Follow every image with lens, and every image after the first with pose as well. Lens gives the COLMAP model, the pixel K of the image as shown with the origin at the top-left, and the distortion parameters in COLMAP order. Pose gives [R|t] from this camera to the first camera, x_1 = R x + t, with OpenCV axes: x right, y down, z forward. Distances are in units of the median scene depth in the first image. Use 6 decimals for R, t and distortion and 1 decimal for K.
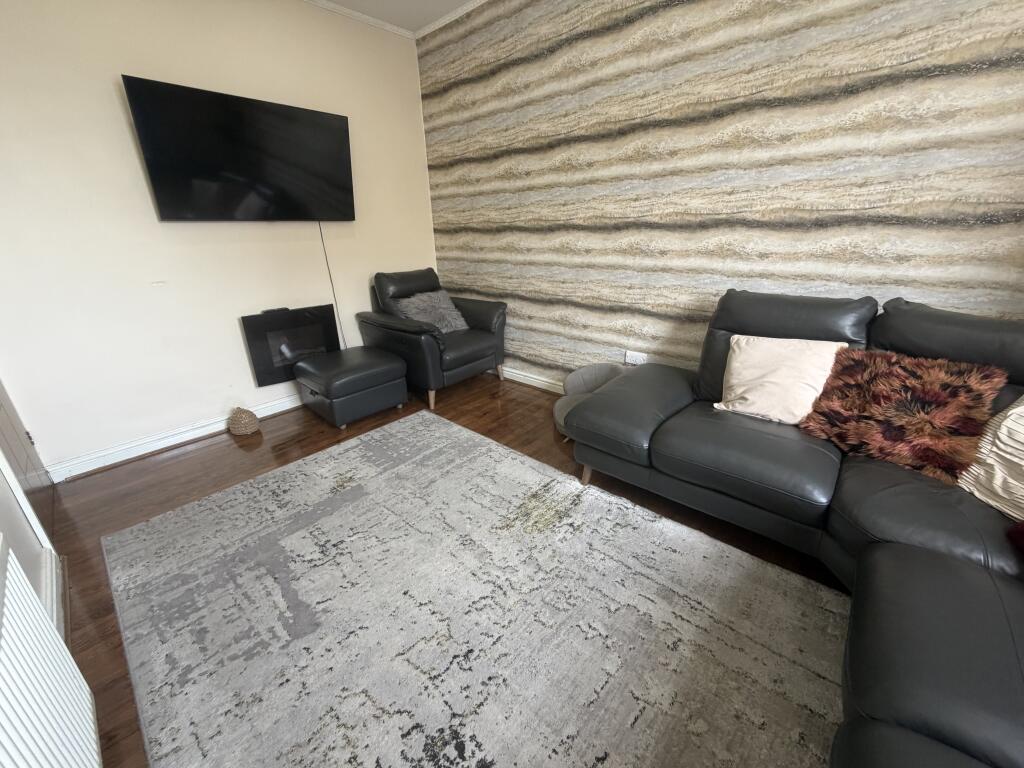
lens RADIAL K [[411.7, 0, 509.3], [0, 411.7, 381.3], [0, 0, 1]] dist [0.003481, -0.000042]
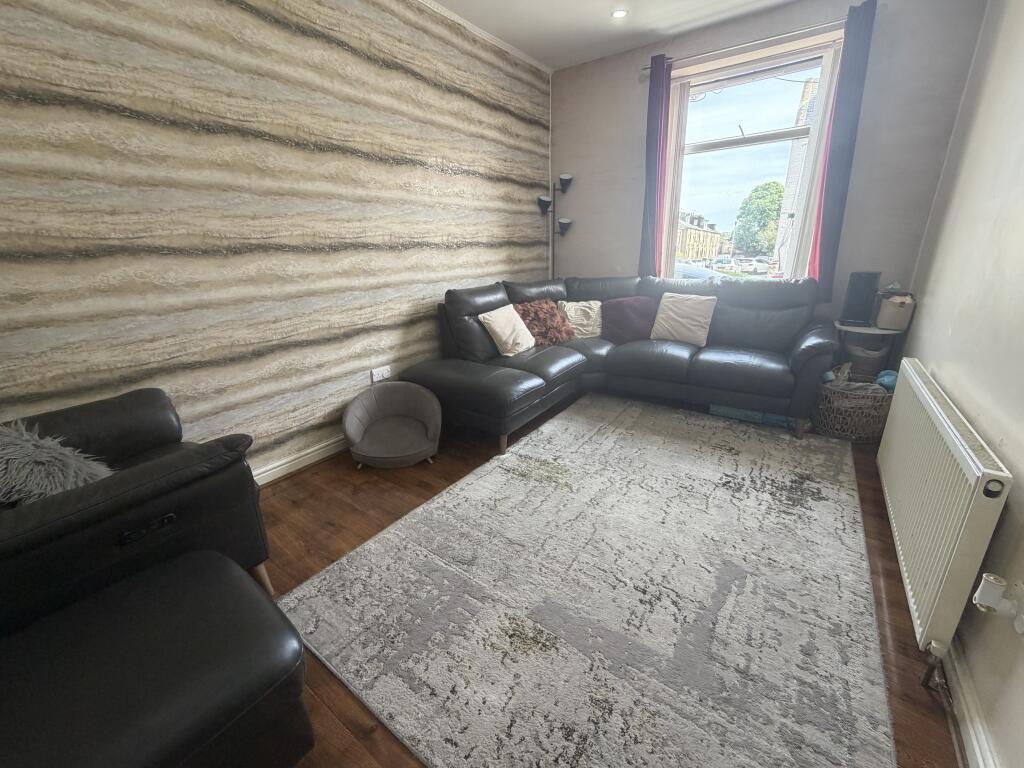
lens RADIAL K [[411.7, 0, 510.5], [0, 411.7, 380.9], [0, 0, 1]] dist [0.003481, -0.000042]
pose [[-0.120192, -0.282112, 0.951823, -0.801133], [0.377365, 0.873822, 0.306645, -0.262198], [-0.918232, 0.396040, 0.001433, 0.798564]]
